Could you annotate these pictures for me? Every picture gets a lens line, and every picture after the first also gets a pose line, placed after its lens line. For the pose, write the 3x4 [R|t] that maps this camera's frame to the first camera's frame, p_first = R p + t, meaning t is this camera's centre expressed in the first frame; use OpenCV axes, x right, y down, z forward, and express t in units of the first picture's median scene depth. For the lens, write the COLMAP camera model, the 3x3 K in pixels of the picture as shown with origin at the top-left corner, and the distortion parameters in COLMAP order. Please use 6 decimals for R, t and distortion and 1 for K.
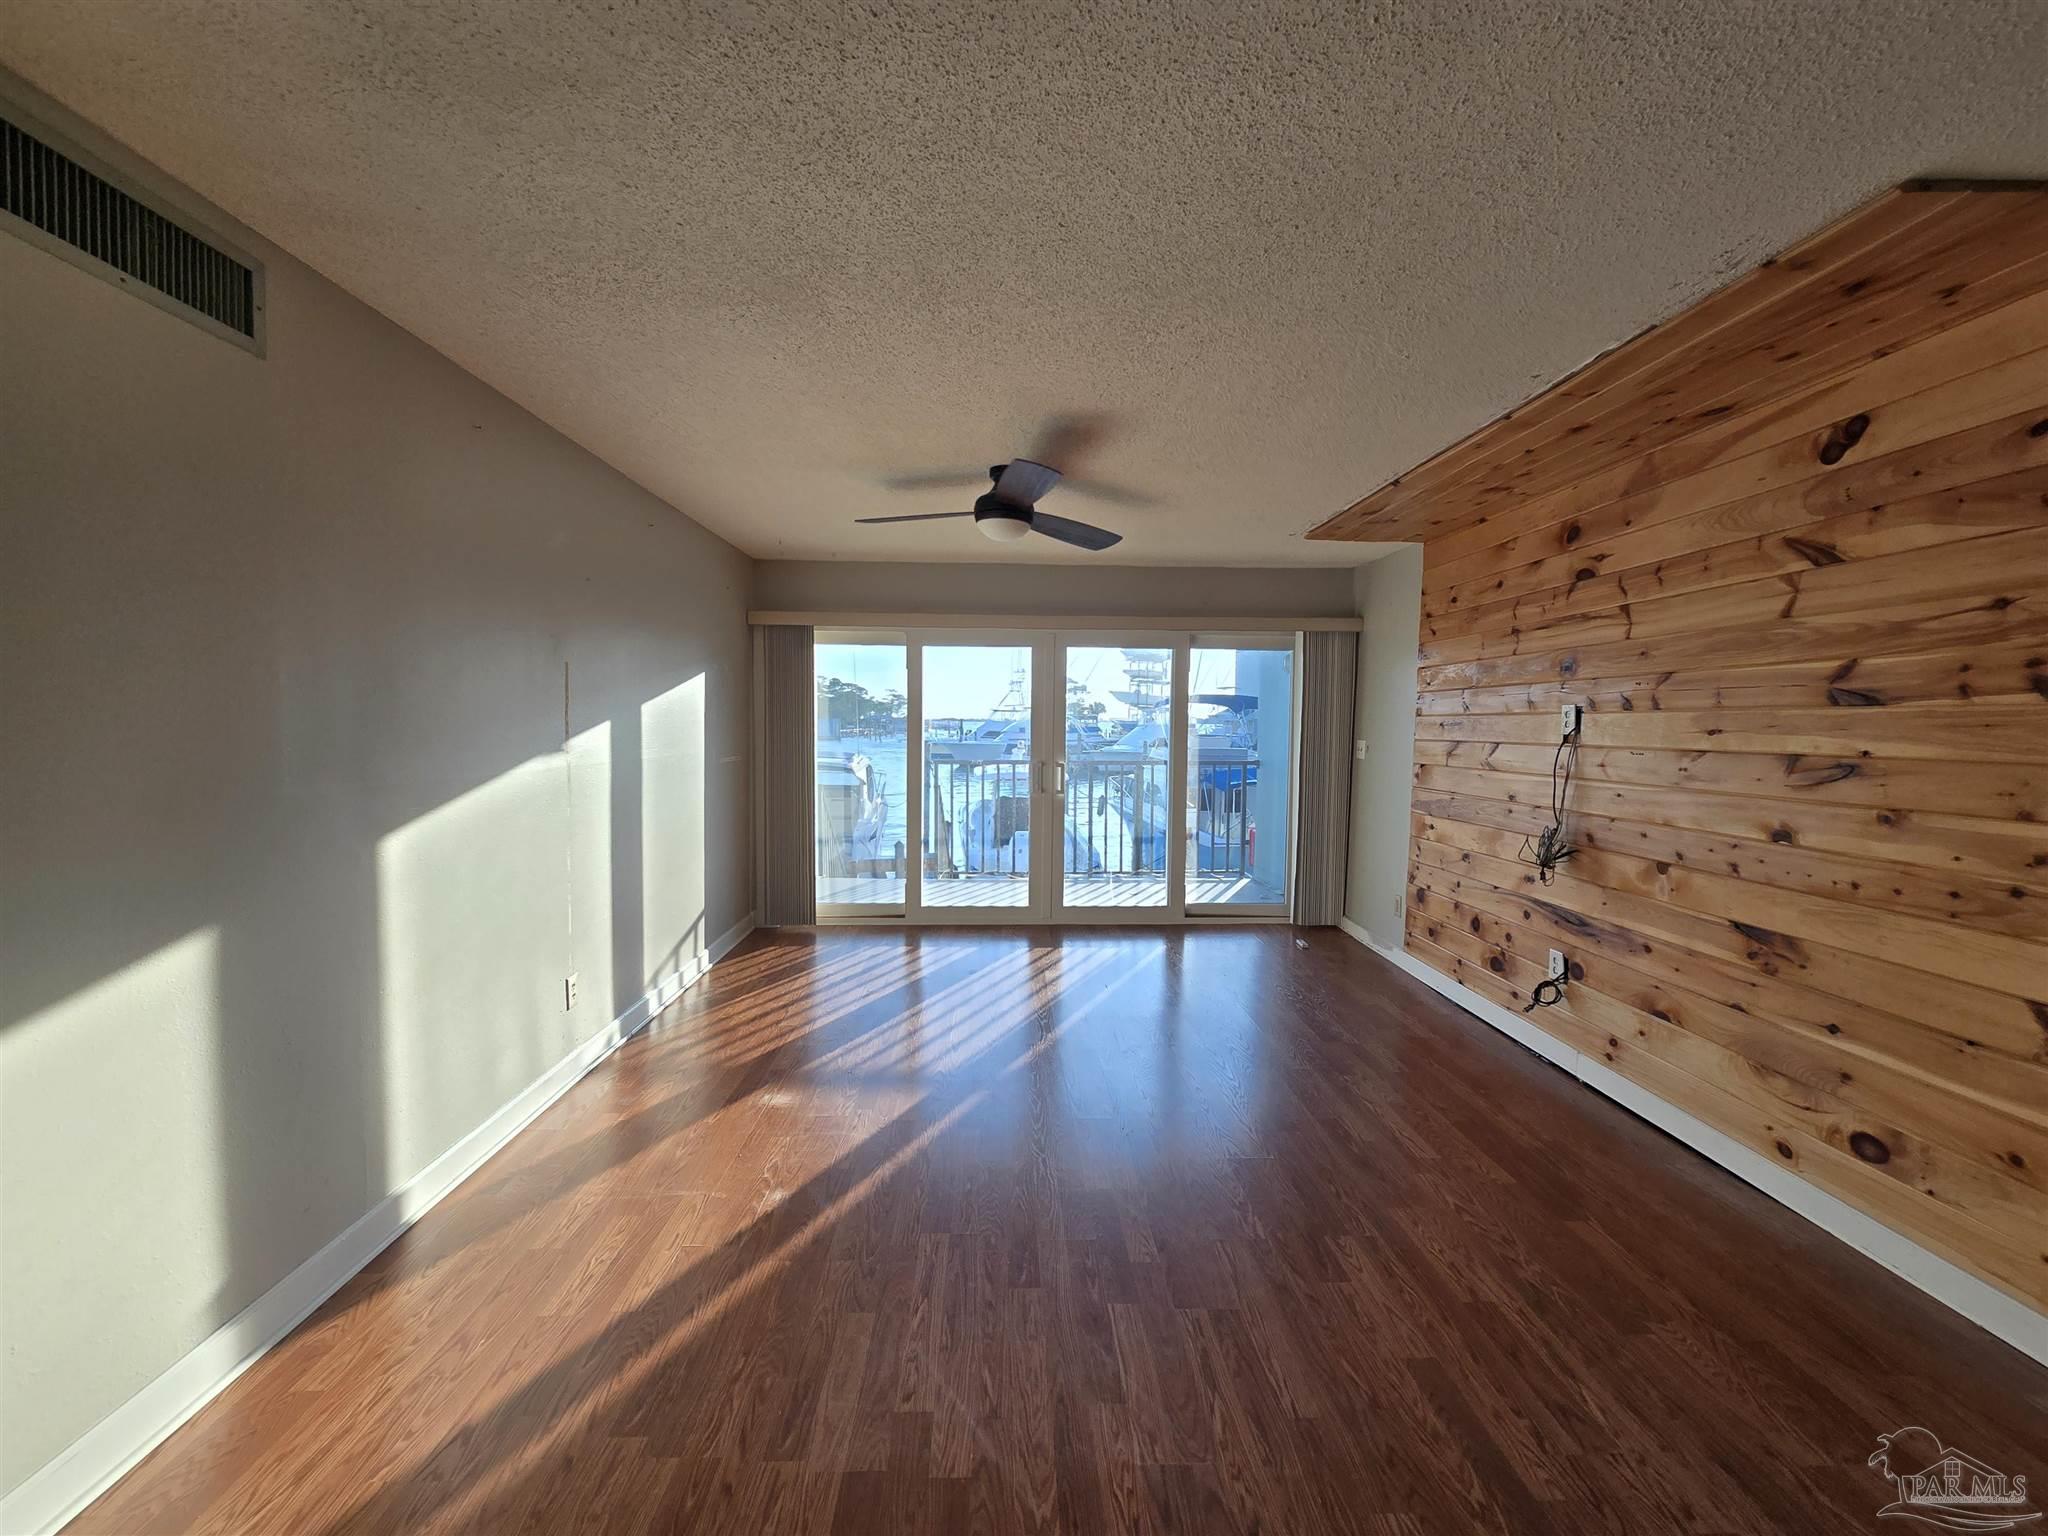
lens RADIAL K [[826.2, 0, 1019.2], [0, 826.2, 757.7], [0, 0, 1]] dist [-0.000623, -0.000057]
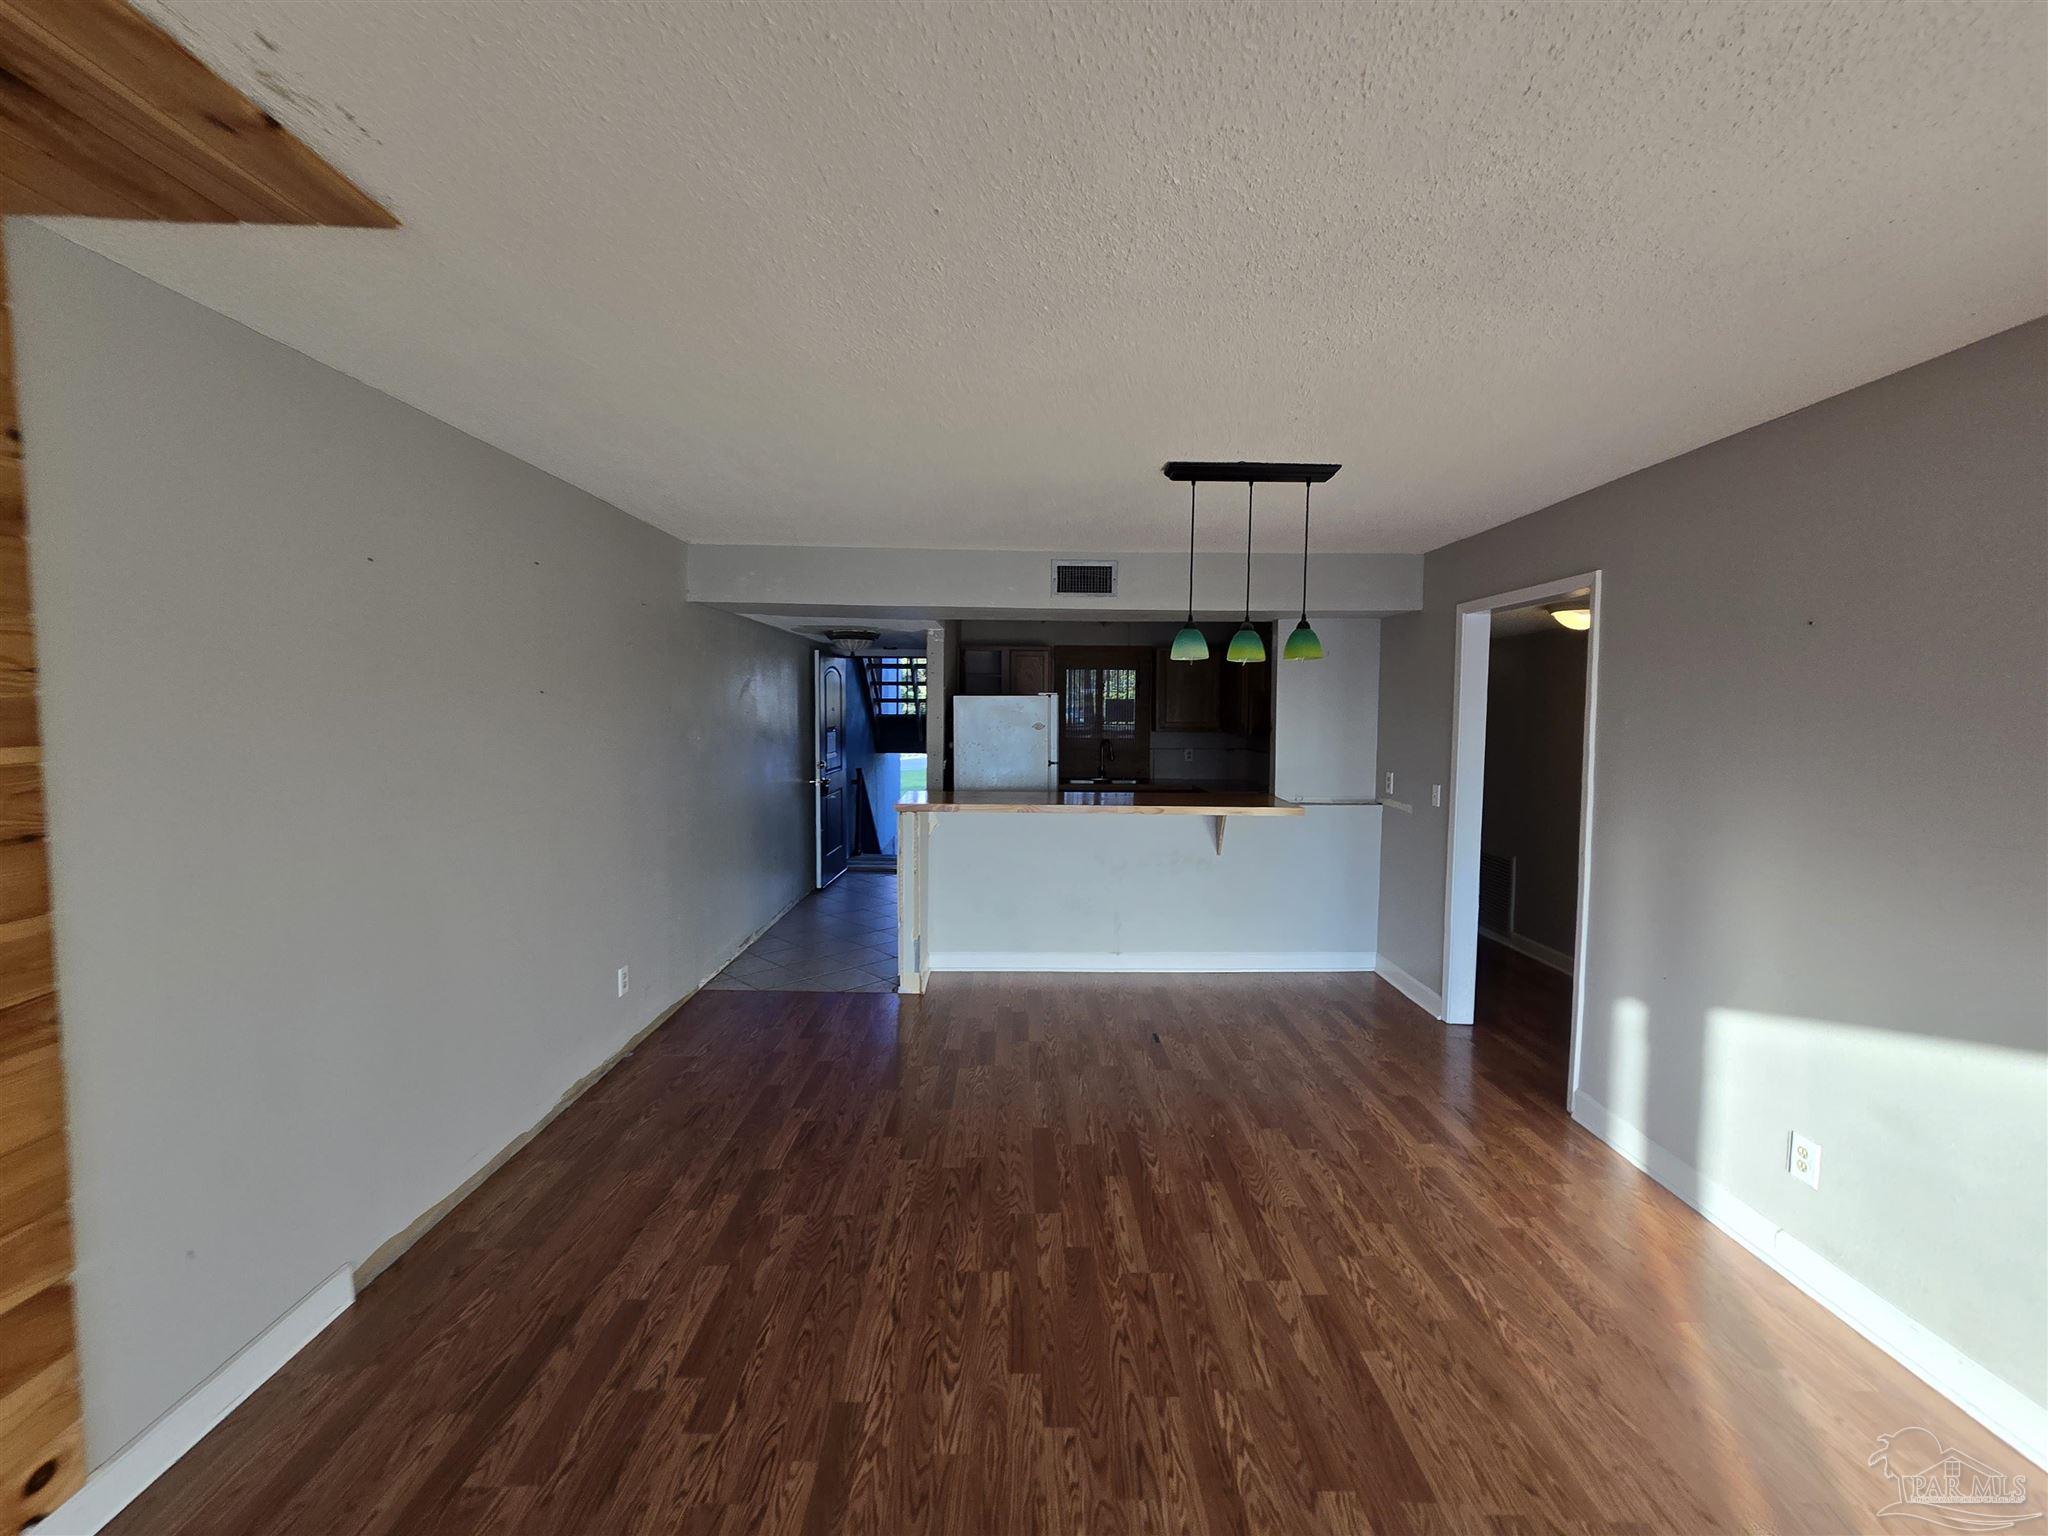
lens RADIAL K [[826.2, 0, 1025.2], [0, 826.2, 763.2], [0, 0, 1]] dist [-0.000623, -0.000057]
pose [[-0.999665, -0.019506, 0.016997, 0.327983], [-0.017764, 0.995108, 0.097183, -0.188508], [-0.018809, 0.096849, -0.995121, 2.000222]]
